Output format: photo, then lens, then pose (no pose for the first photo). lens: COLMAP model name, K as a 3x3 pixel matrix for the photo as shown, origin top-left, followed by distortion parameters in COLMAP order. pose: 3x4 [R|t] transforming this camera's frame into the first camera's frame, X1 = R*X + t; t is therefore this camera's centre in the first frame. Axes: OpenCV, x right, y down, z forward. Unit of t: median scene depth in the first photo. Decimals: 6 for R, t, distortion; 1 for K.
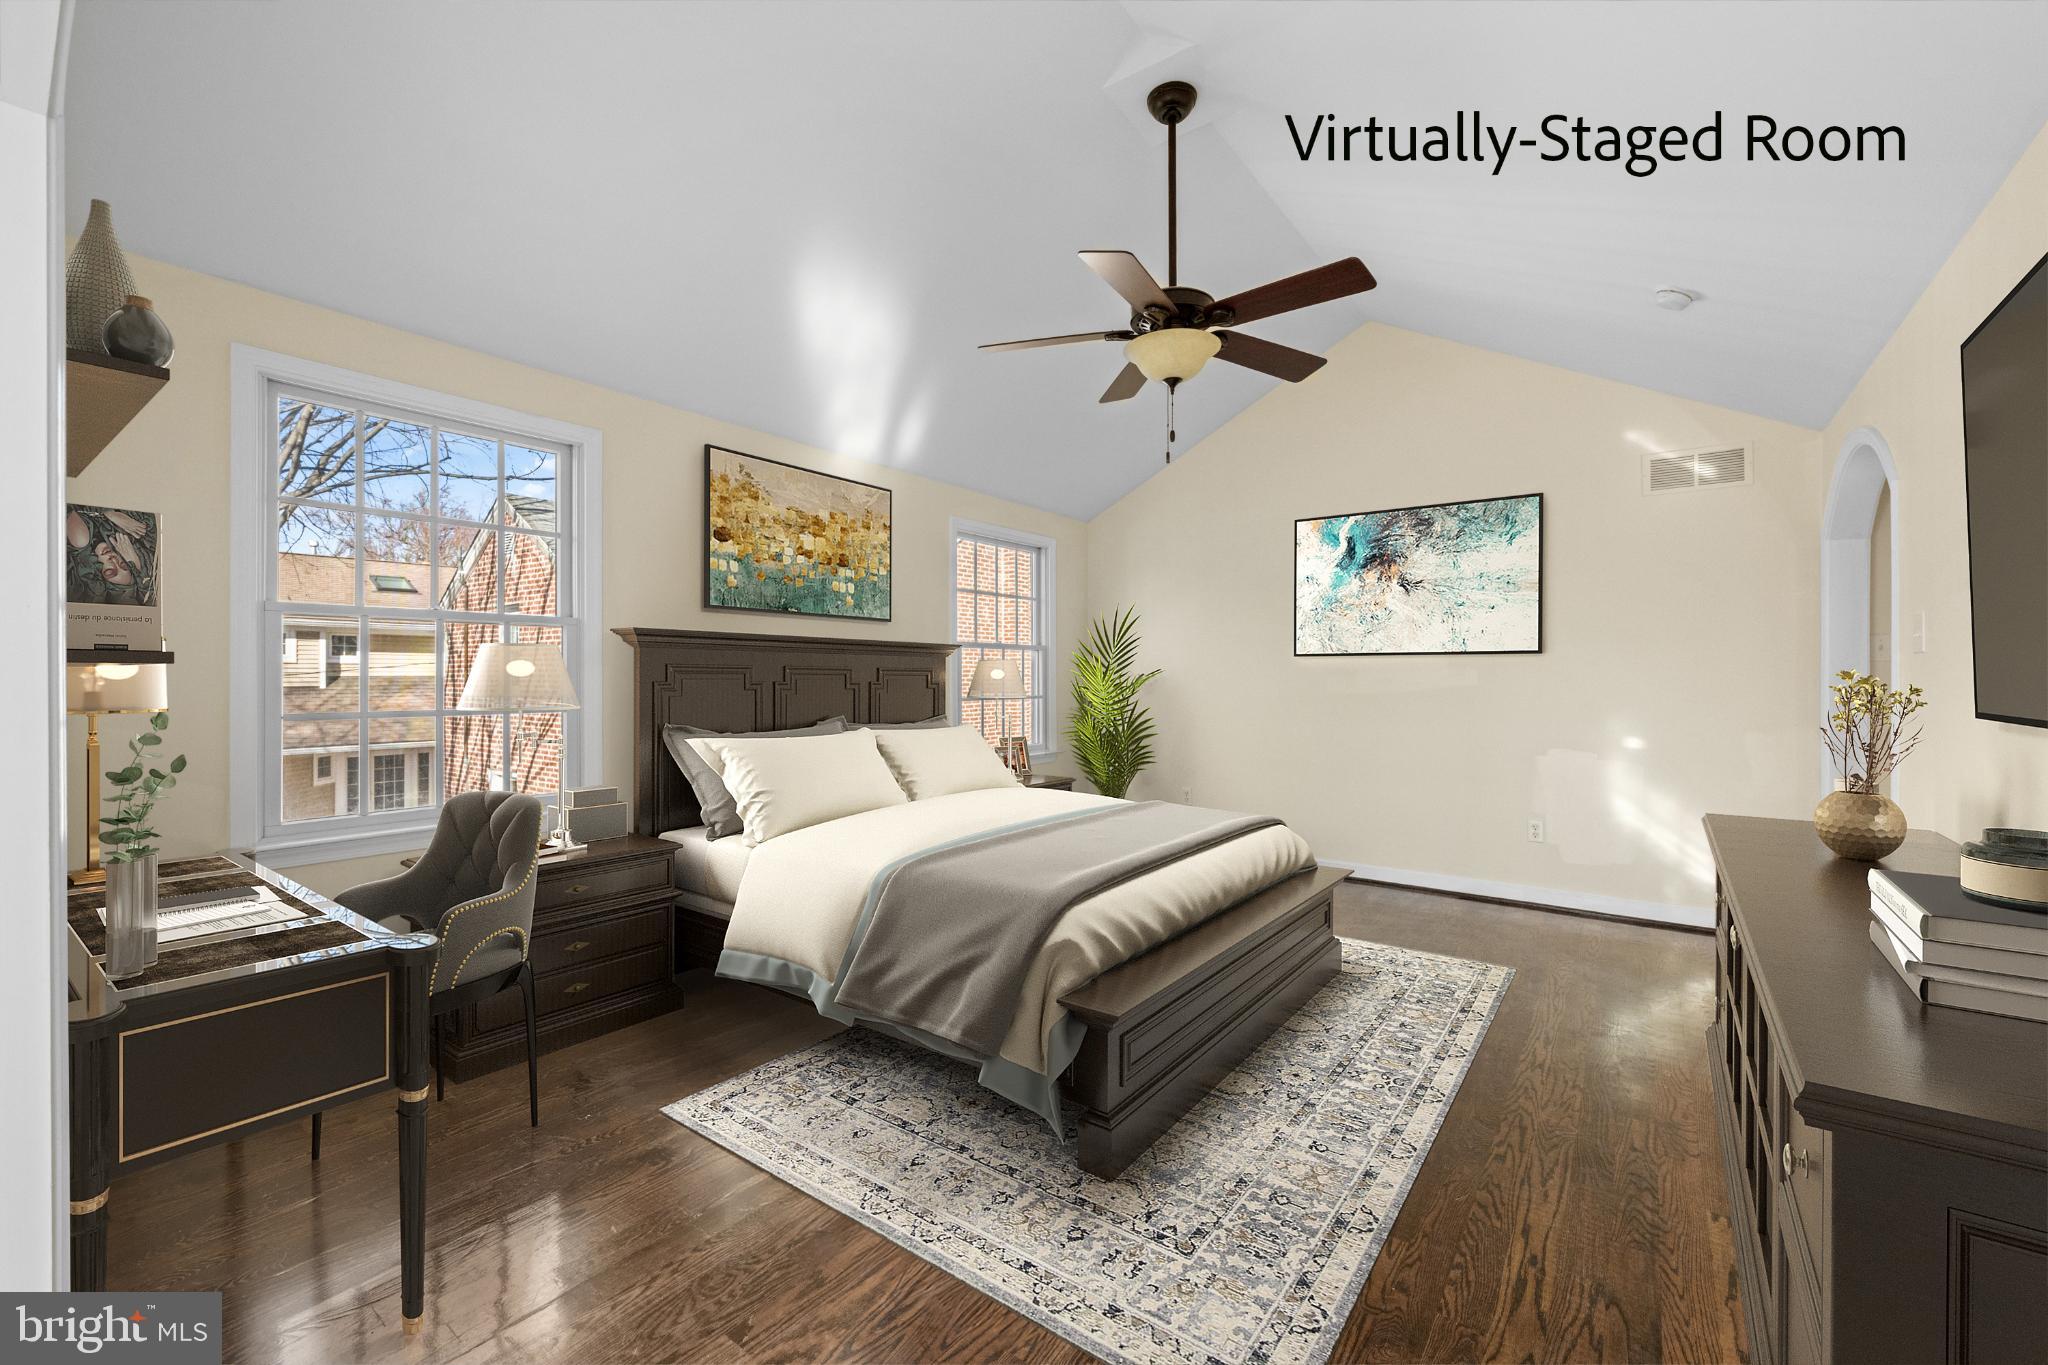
lens RADIAL K [[825.5, 0, 1024.0], [0, 825.5, 682.5], [0, 0, 1]] dist [-0.001326, 0.000038]
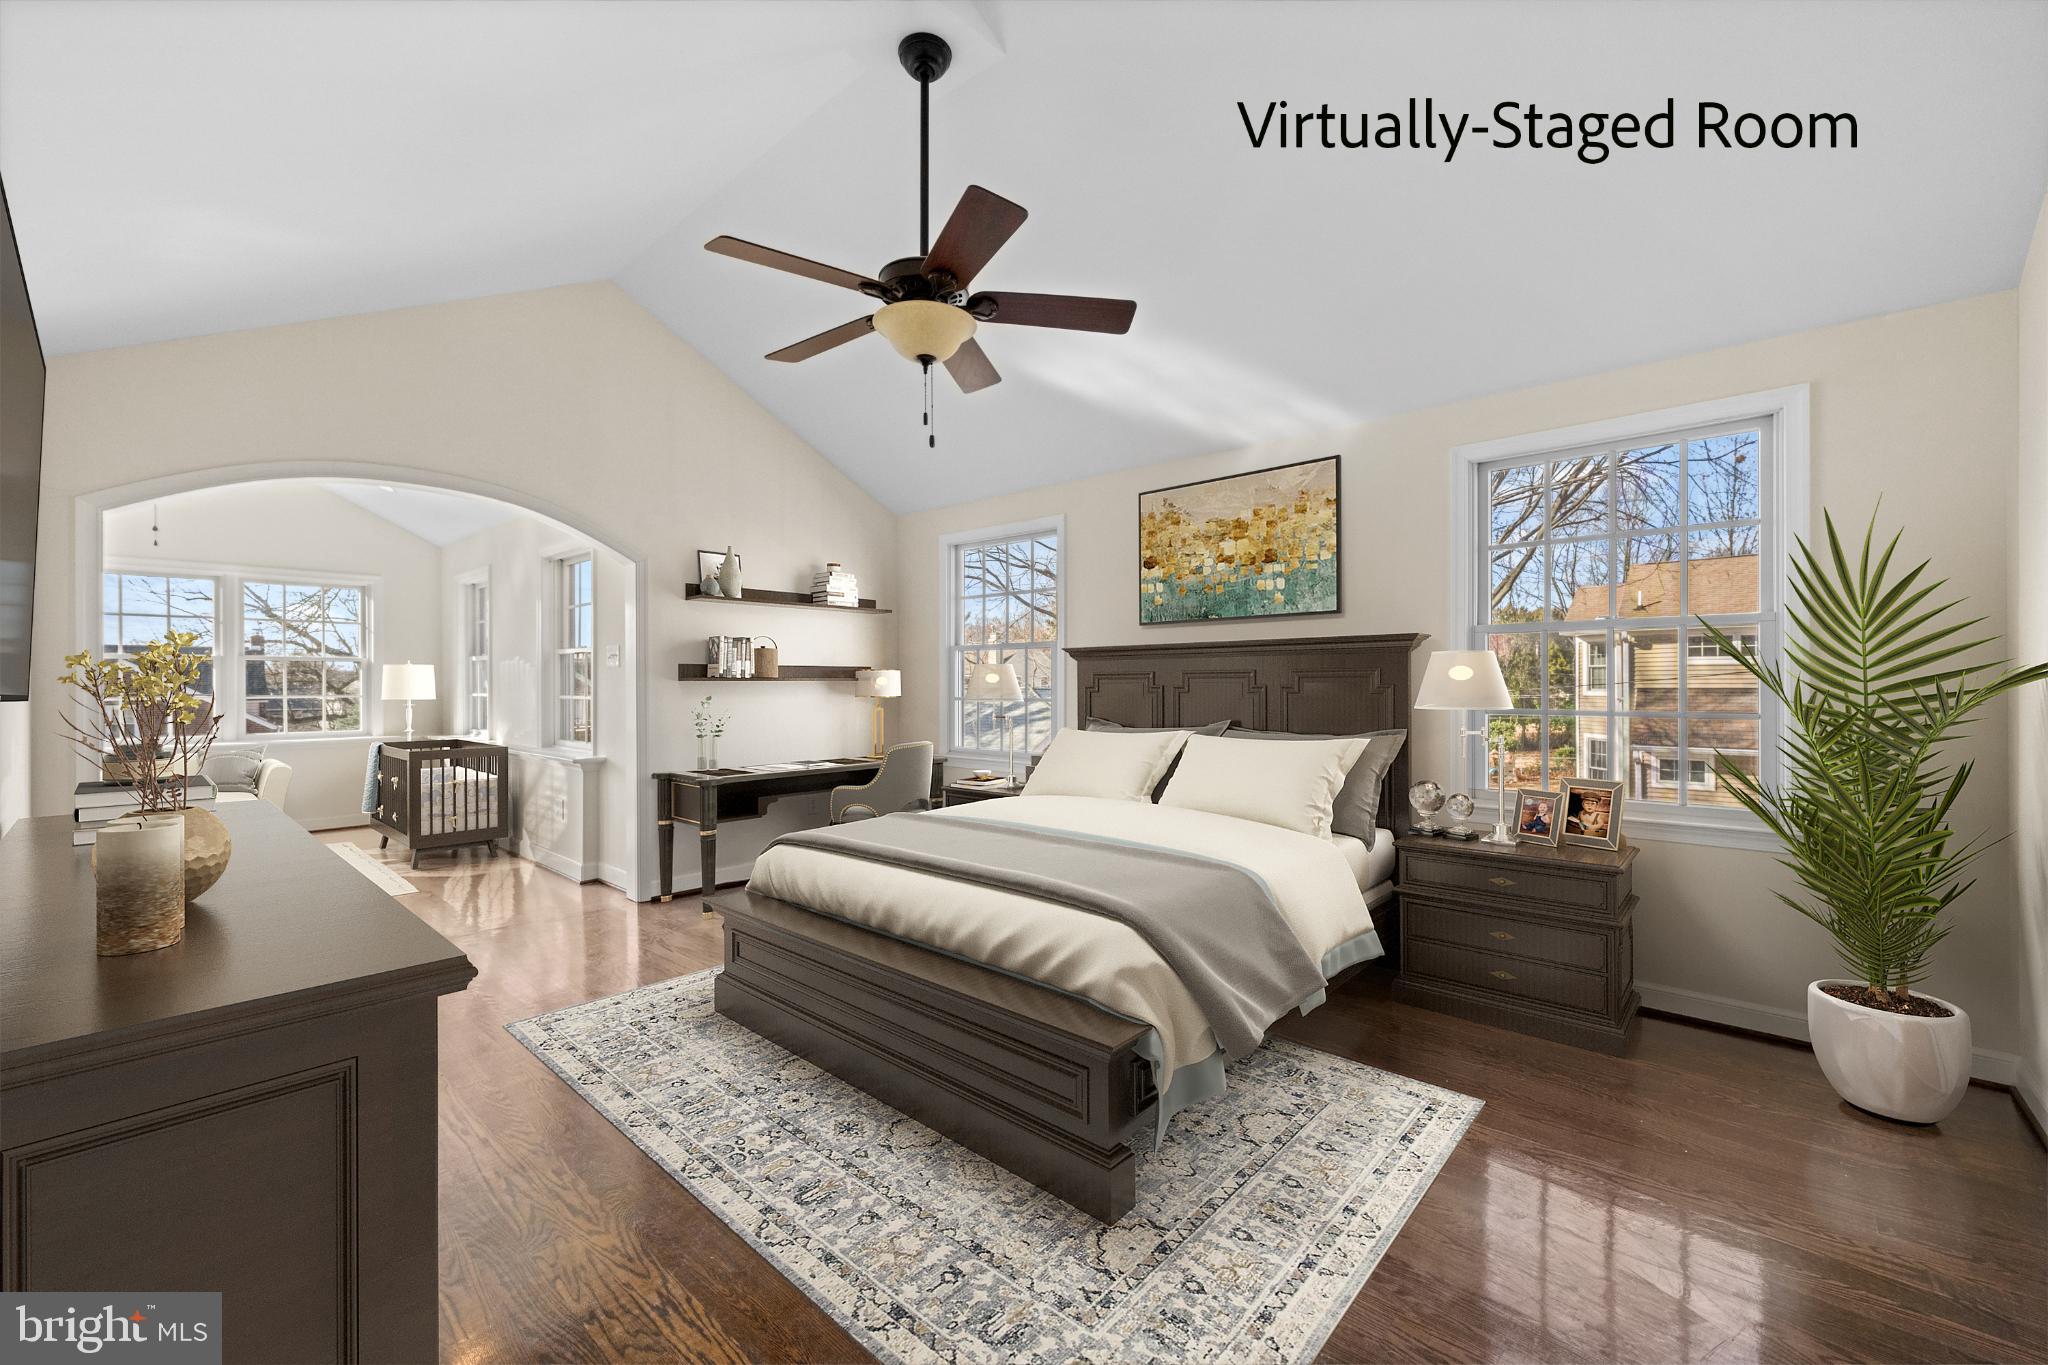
lens RADIAL K [[844.1, 0, 1024.0], [0, 844.1, 682.5], [0, 0, 1]] dist [-0.002173, -0.000105]
pose [[-0.096353, -0.003473, -0.995341, 0.968327], [0.000175, 0.999994, -0.003507, -0.000674], [0.995347, -0.000512, -0.096352, 1.032525]]
